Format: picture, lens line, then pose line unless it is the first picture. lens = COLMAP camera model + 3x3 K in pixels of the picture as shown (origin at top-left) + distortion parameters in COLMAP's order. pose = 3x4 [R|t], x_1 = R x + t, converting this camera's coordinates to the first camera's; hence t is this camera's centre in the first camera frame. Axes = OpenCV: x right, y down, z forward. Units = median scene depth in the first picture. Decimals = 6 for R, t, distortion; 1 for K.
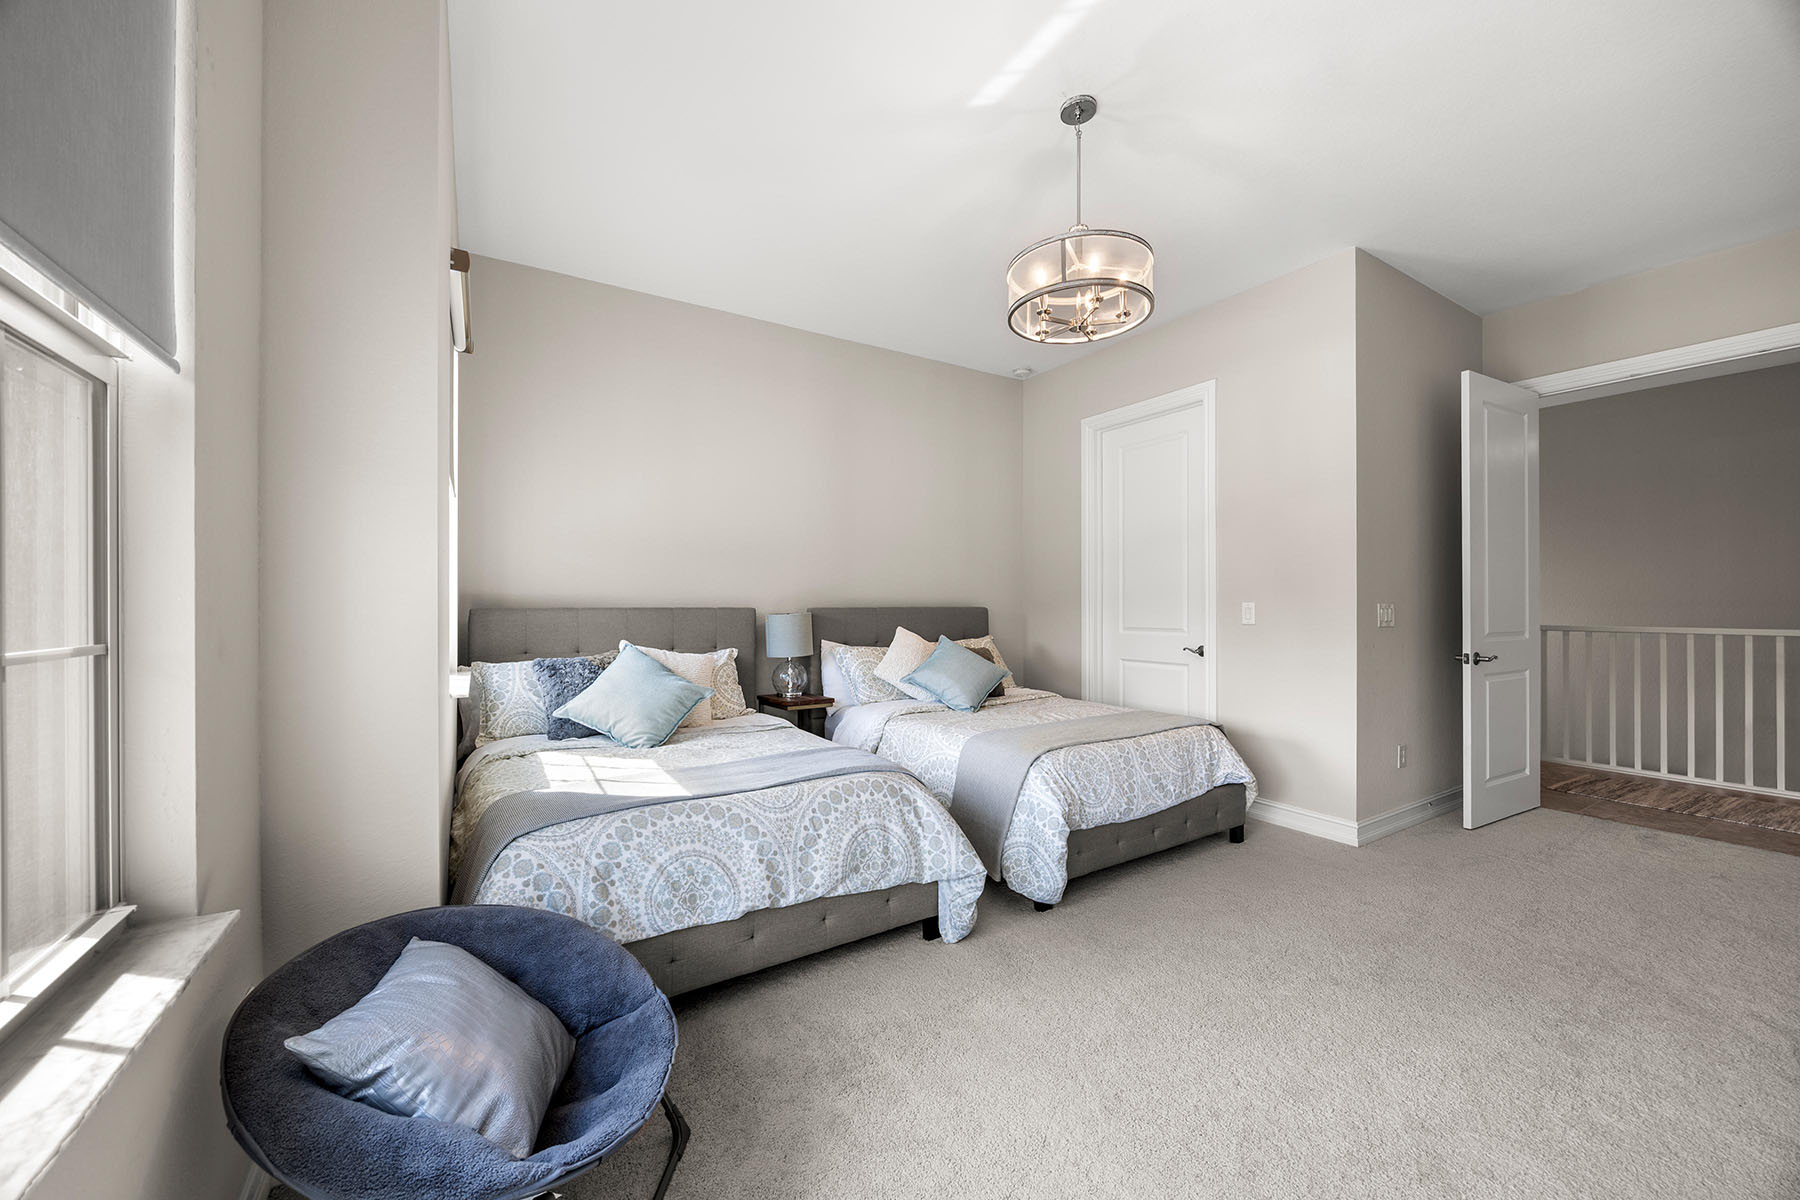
lens RADIAL K [[674.0, 0, 910.4], [0, 674.0, 602.2], [0, 0, 1]] dist [-0.001376, -0.000079]
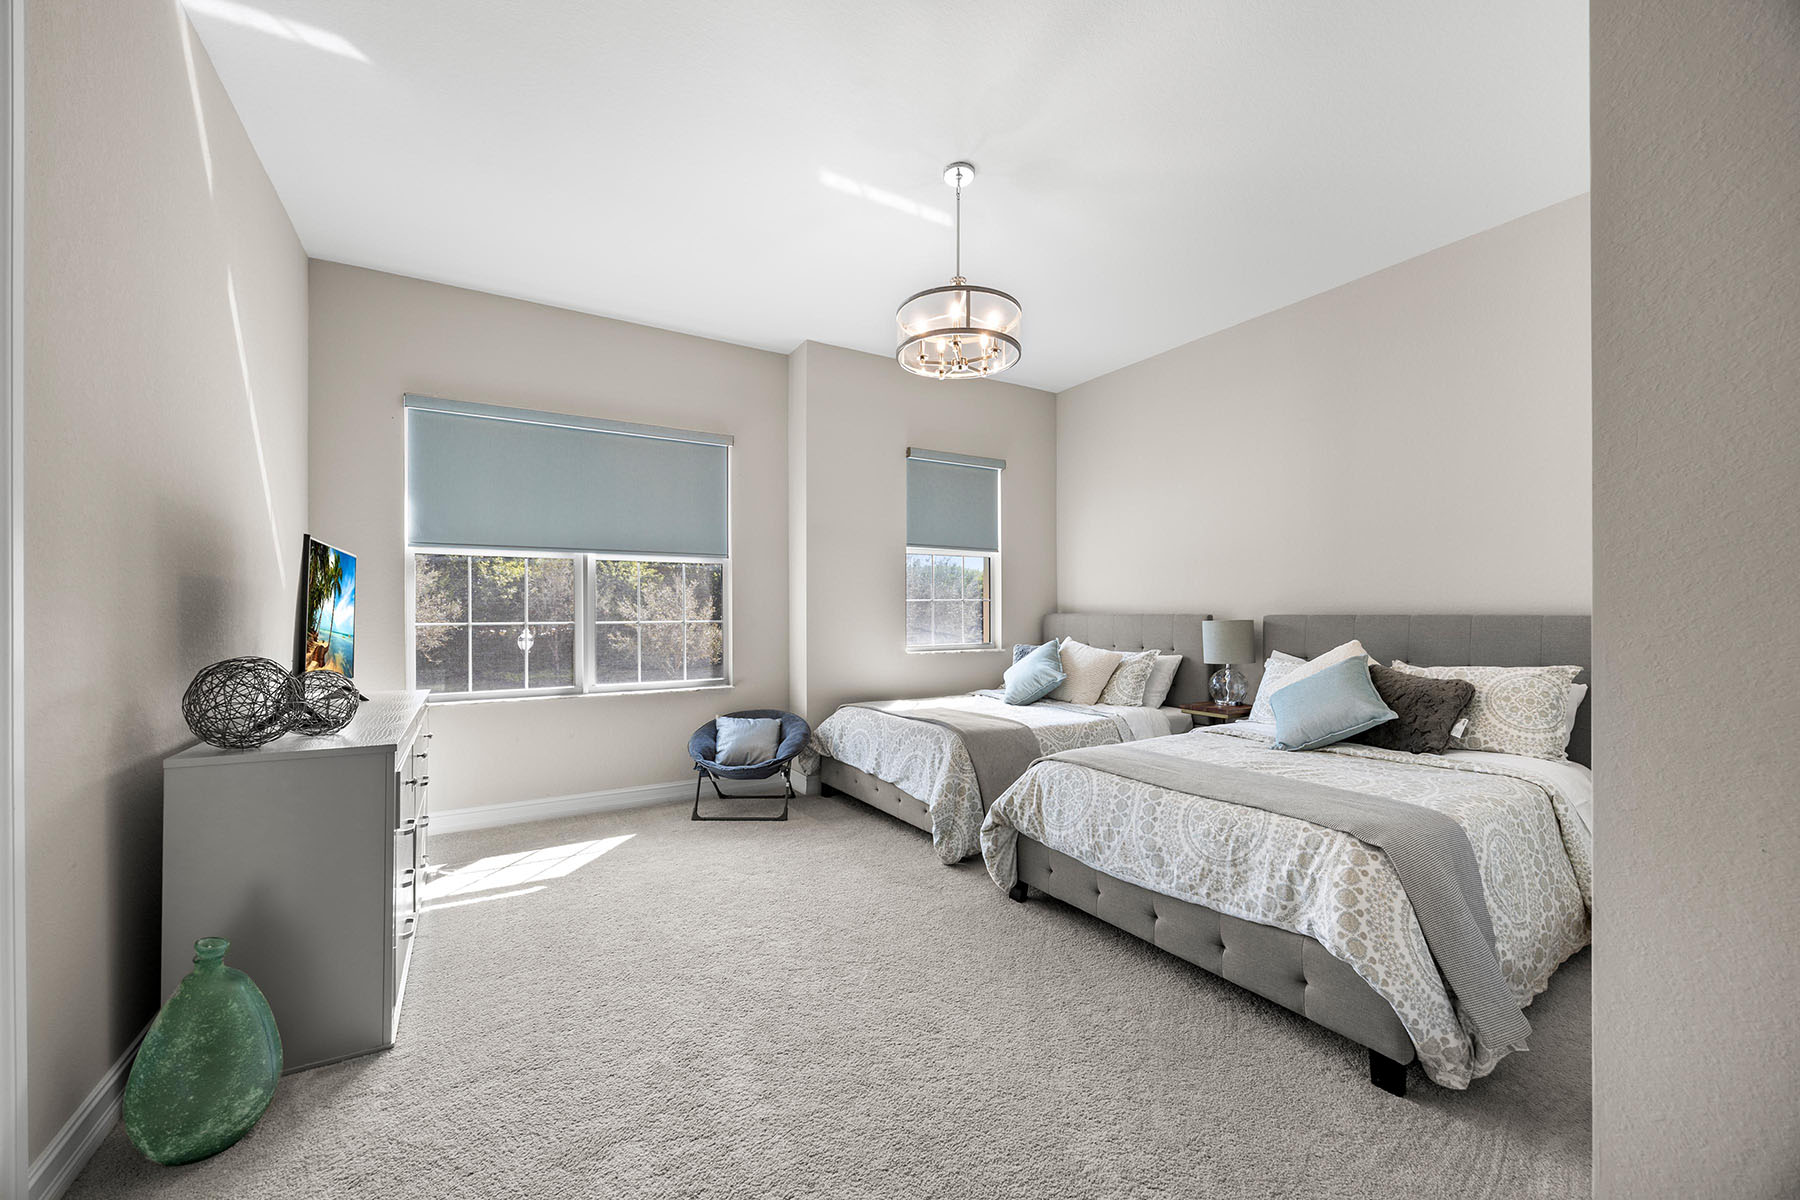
lens RADIAL K [[684.0, 0, 907.4], [0, 684.0, 610.1], [0, 0, 1]] dist [-0.000628, 0.000033]
pose [[-0.006021, -0.003337, -0.999976, 1.183352], [0.006595, 0.999973, -0.003376, 0.002584], [0.999960, -0.006615, -0.005999, 0.775225]]
